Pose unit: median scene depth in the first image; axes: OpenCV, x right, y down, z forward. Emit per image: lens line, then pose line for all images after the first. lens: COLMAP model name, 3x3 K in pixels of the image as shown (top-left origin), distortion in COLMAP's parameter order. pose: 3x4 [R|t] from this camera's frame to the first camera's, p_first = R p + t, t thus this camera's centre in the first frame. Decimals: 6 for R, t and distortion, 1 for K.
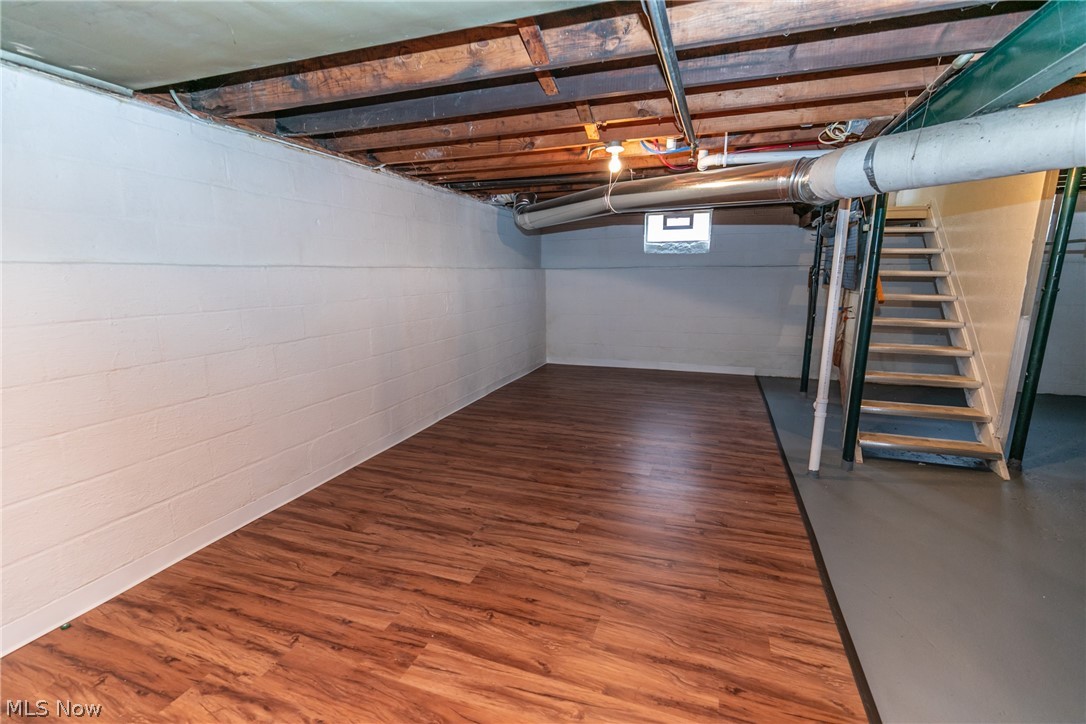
lens RADIAL K [[485.1, 0, 546.4], [0, 485.1, 367.2], [0, 0, 1]] dist [0.008094, -0.002379]
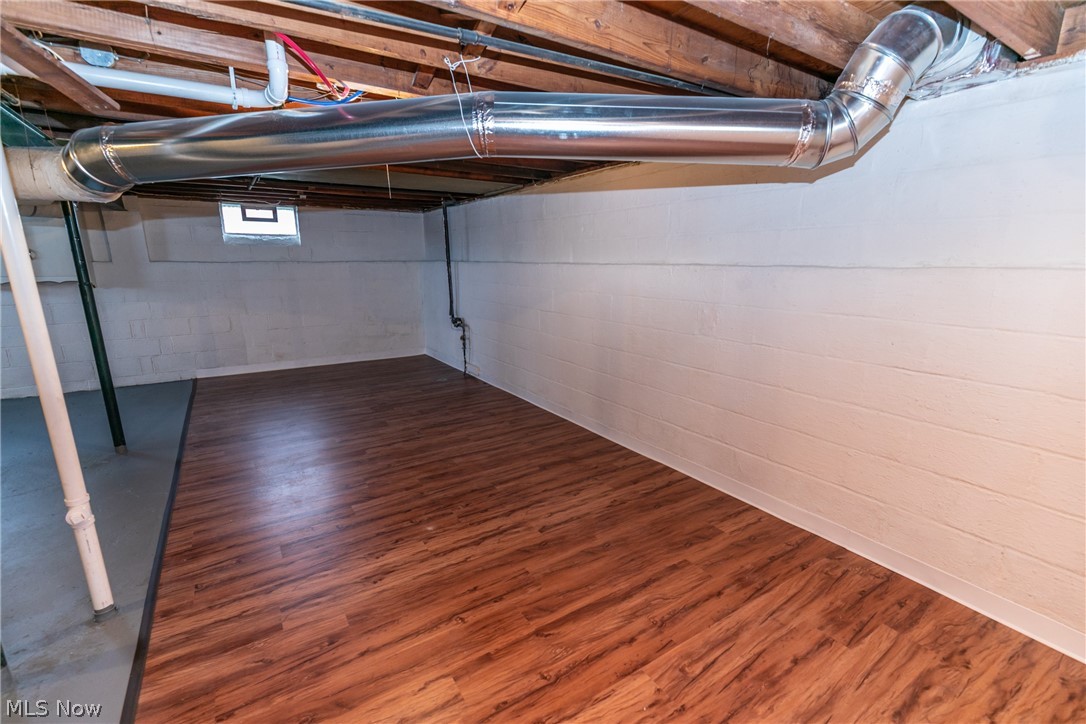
lens RADIAL K [[485.1, 0, 551.8], [0, 485.1, 364.7], [0, 0, 1]] dist [0.008094, -0.002379]
pose [[-0.599626, 0.173605, -0.781223, 0.737470], [-0.158320, 0.931160, 0.328443, -0.420563], [0.784464, 0.320626, -0.530863, 1.929771]]
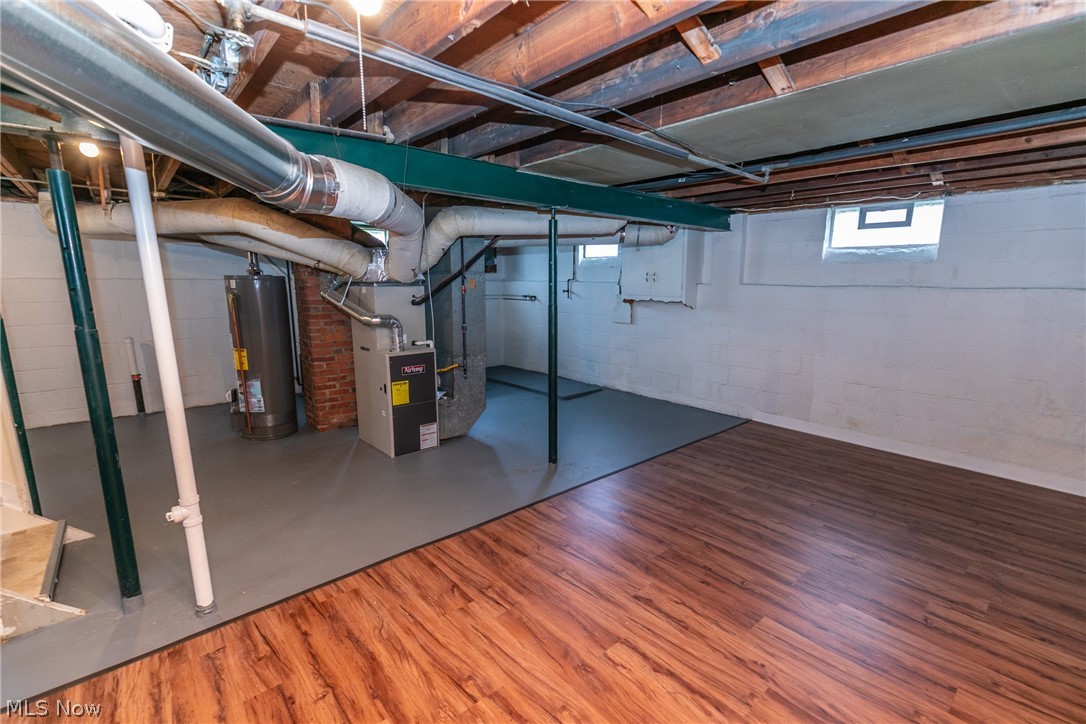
lens RADIAL K [[485.1, 0, 547.1], [0, 485.1, 363.6], [0, 0, 1]] dist [0.008094, -0.002379]
pose [[-0.869635, -0.085675, 0.486205, -0.158012], [0.095611, 0.936956, 0.336113, -0.304687], [-0.484349, 0.338782, -0.806618, 1.380576]]
